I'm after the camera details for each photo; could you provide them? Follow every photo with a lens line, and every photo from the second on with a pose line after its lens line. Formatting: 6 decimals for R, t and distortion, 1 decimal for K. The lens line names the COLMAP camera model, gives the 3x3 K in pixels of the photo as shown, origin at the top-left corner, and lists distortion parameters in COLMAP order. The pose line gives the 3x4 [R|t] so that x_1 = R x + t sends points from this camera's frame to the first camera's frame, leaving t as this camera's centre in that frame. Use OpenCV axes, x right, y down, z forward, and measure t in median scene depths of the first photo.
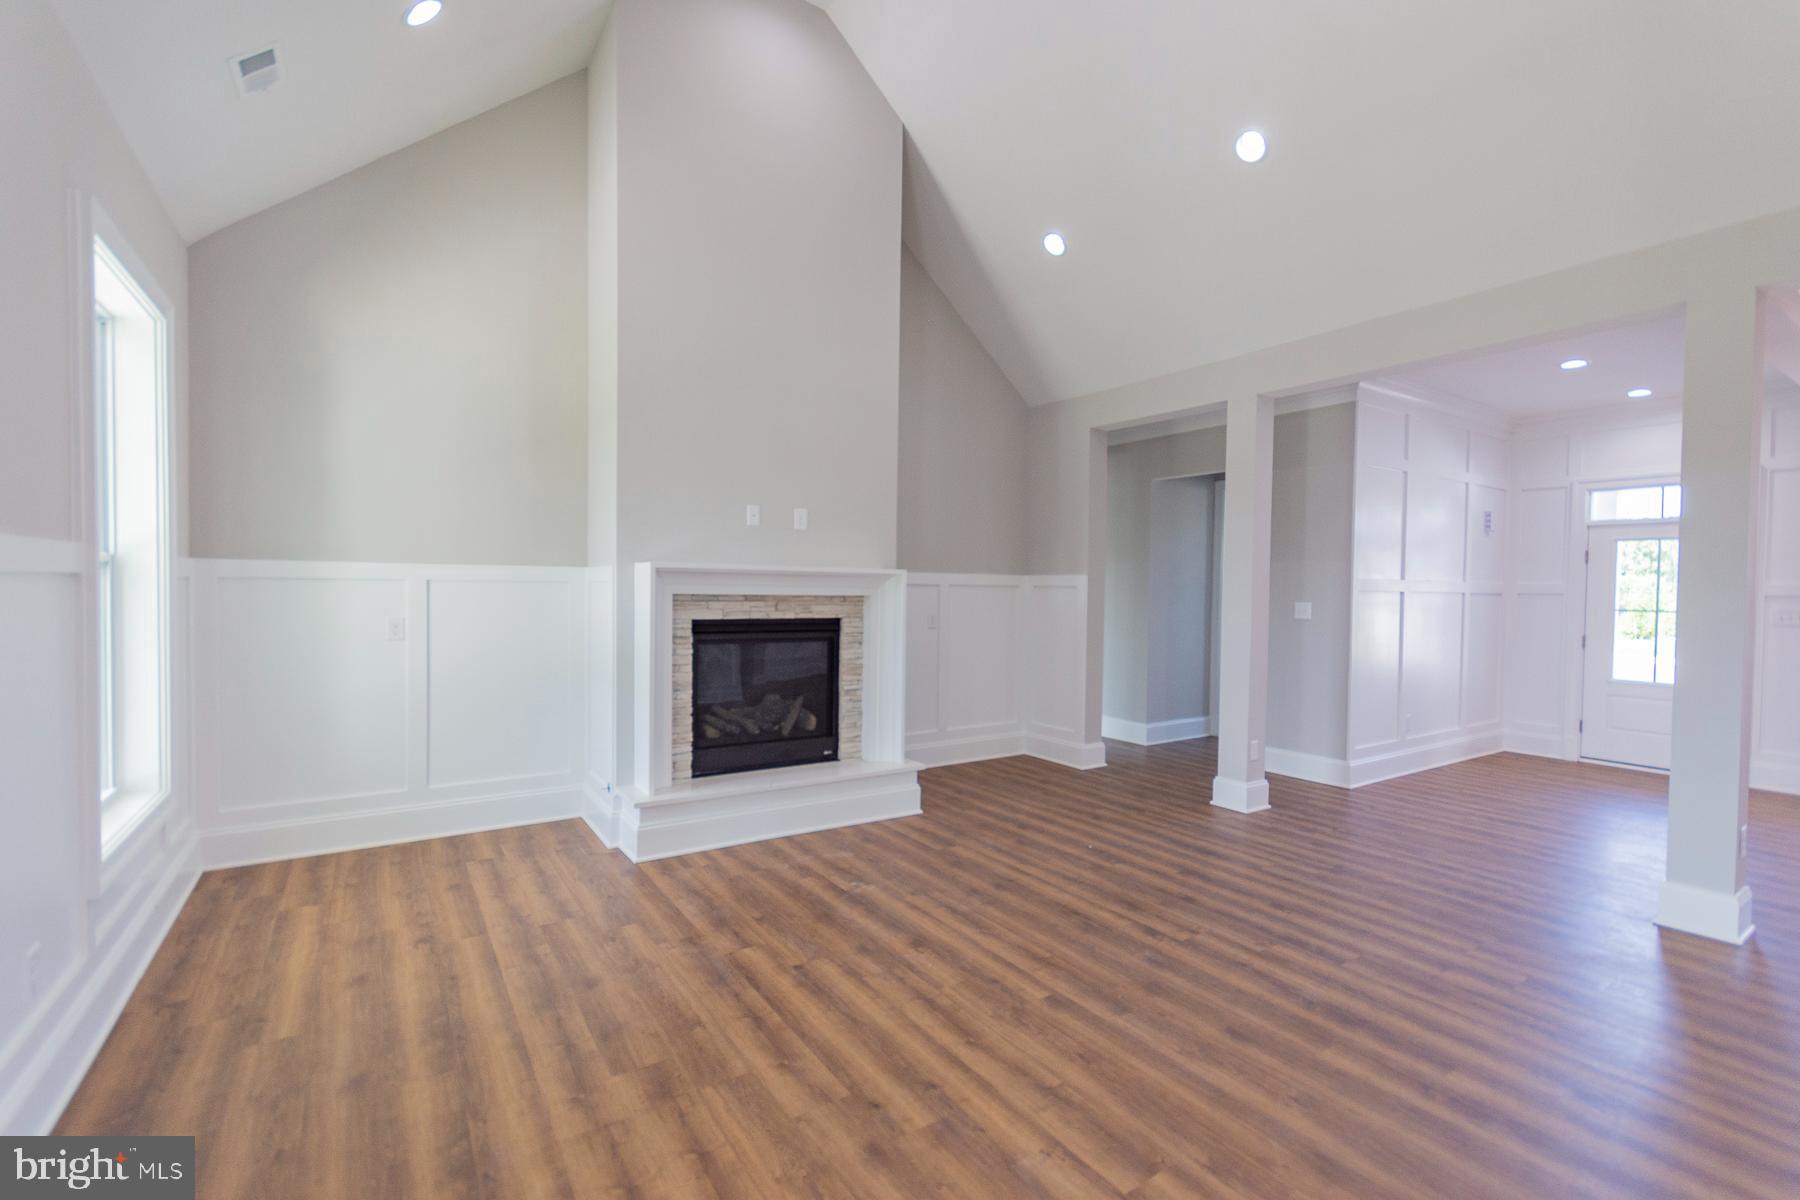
lens RADIAL K [[789.1, 0, 898.7], [0, 789.1, 607.4], [0, 0, 1]] dist [0.004886, 0.000095]
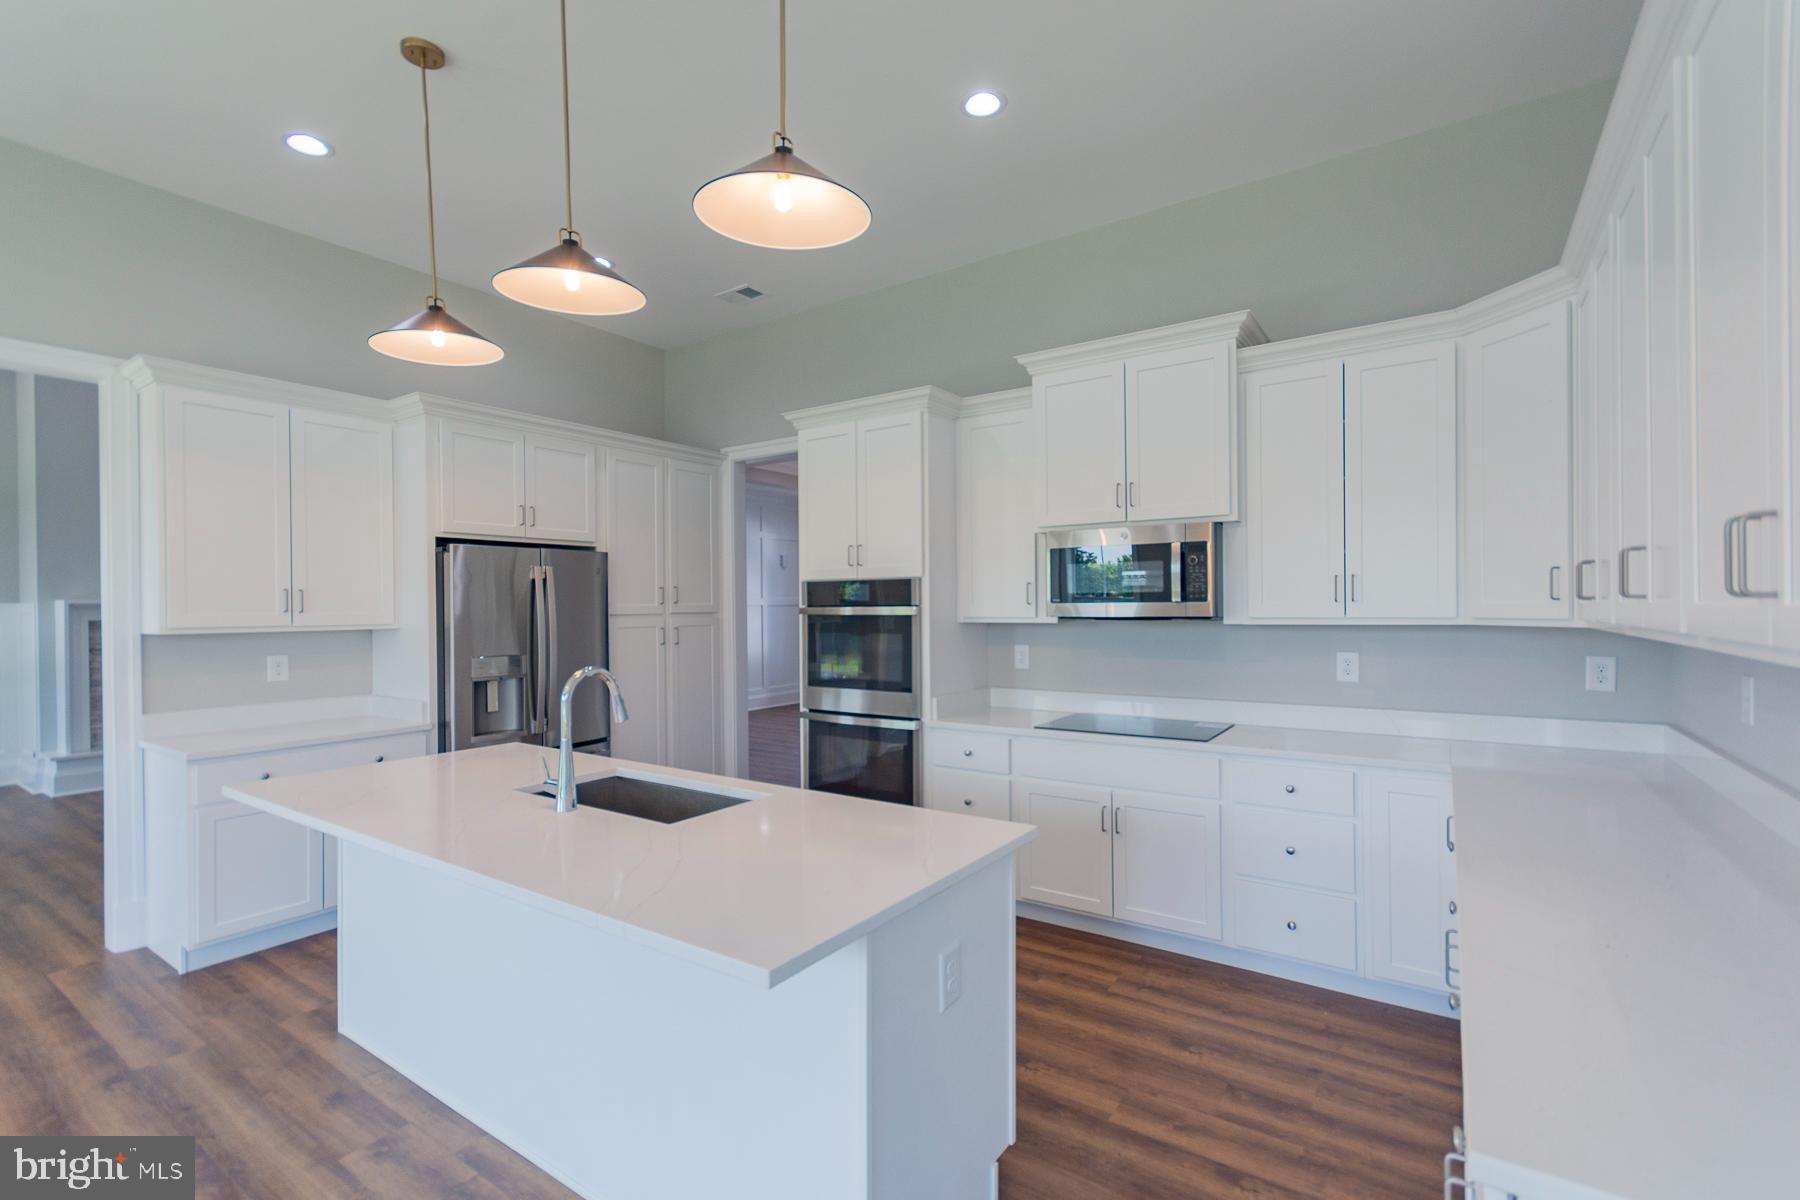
lens RADIAL K [[789.1, 0, 898.7], [0, 789.1, 607.4], [0, 0, 1]] dist [0.004886, 0.000095]
pose [[0.924475, -0.024384, 0.380462, 0.564119], [0.032866, 0.999335, -0.015814, 0.032182], [-0.379823, 0.027124, 0.924662, -0.980135]]
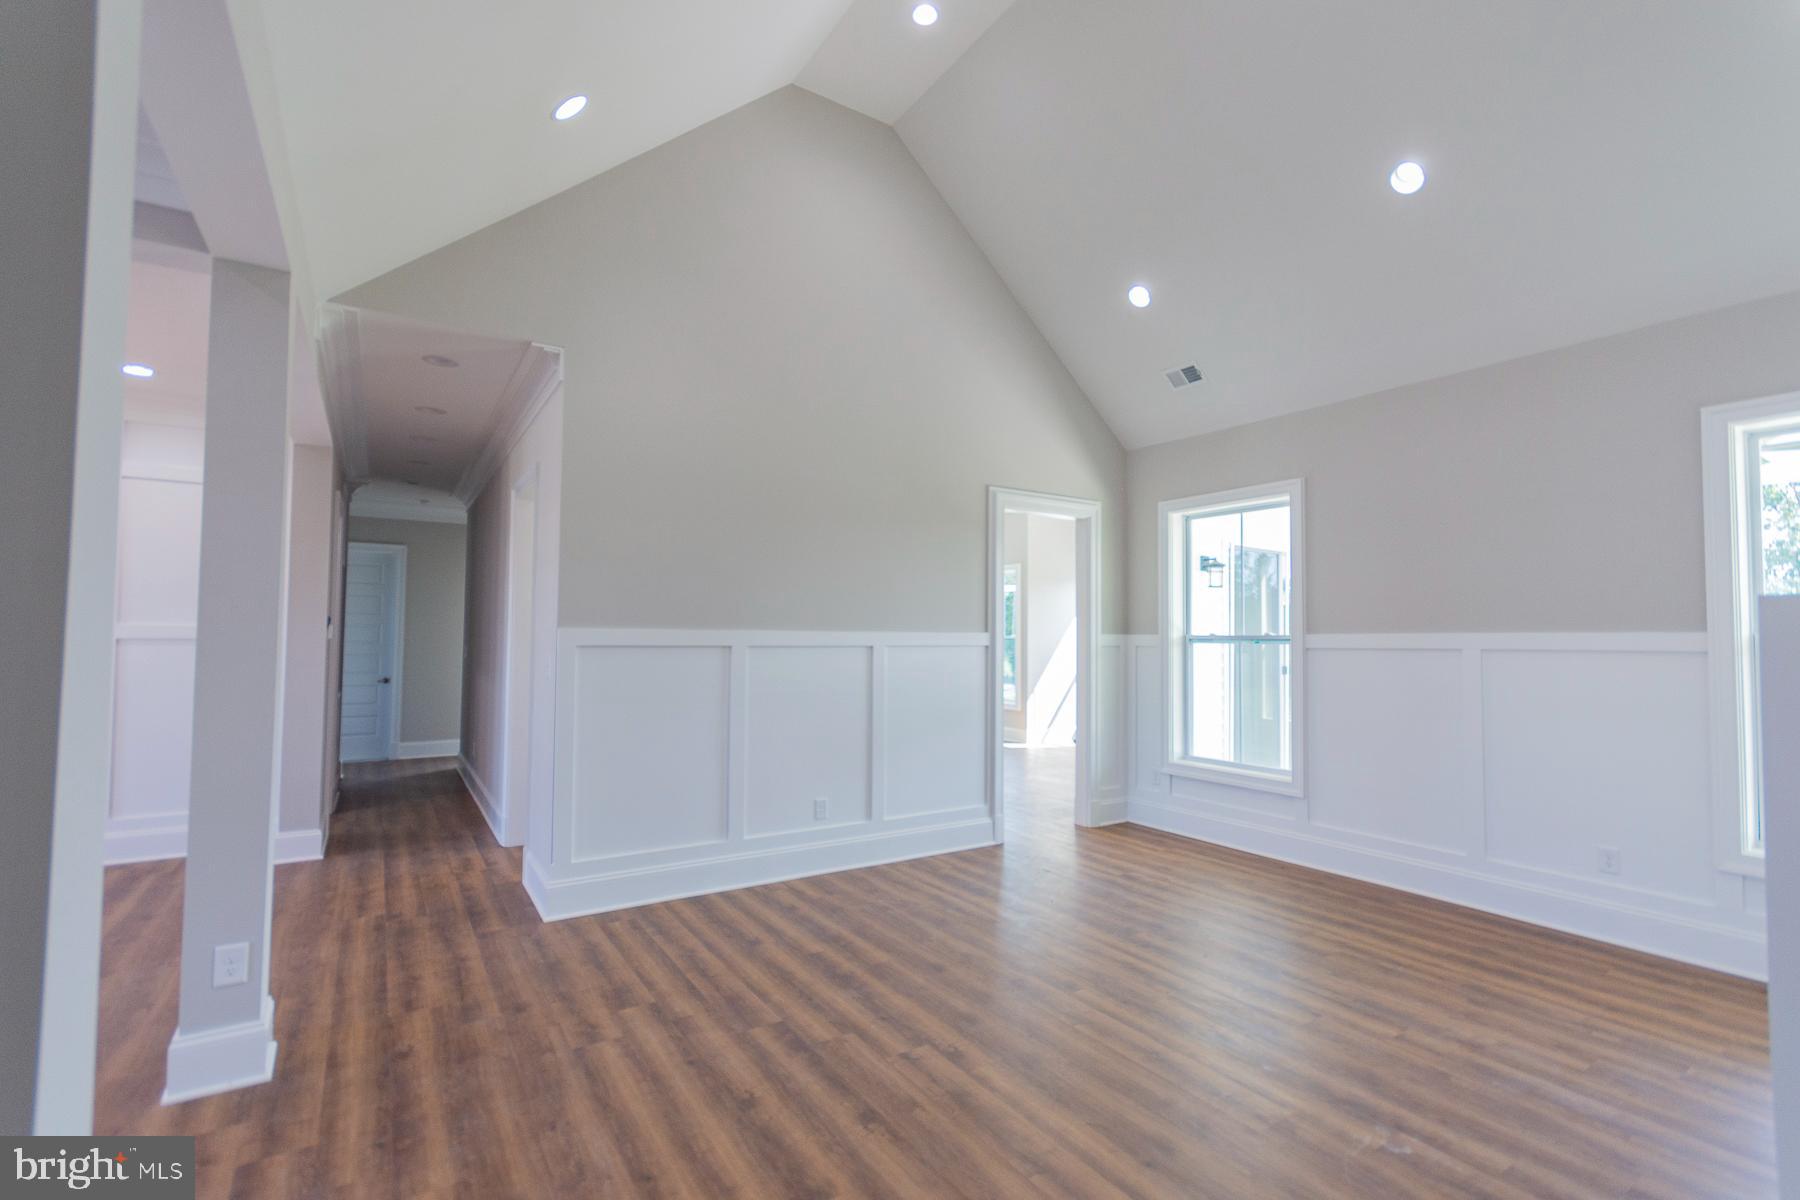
lens RADIAL K [[793.3, 0, 897.8], [0, 793.3, 607.3], [0, 0, 1]] dist [0.007482, -0.000432]
pose [[-0.999677, -0.022849, 0.011154, 0.291056], [-0.023010, 0.999630, -0.014510, -0.039567], [-0.010818, -0.014762, -0.999833, 1.407862]]
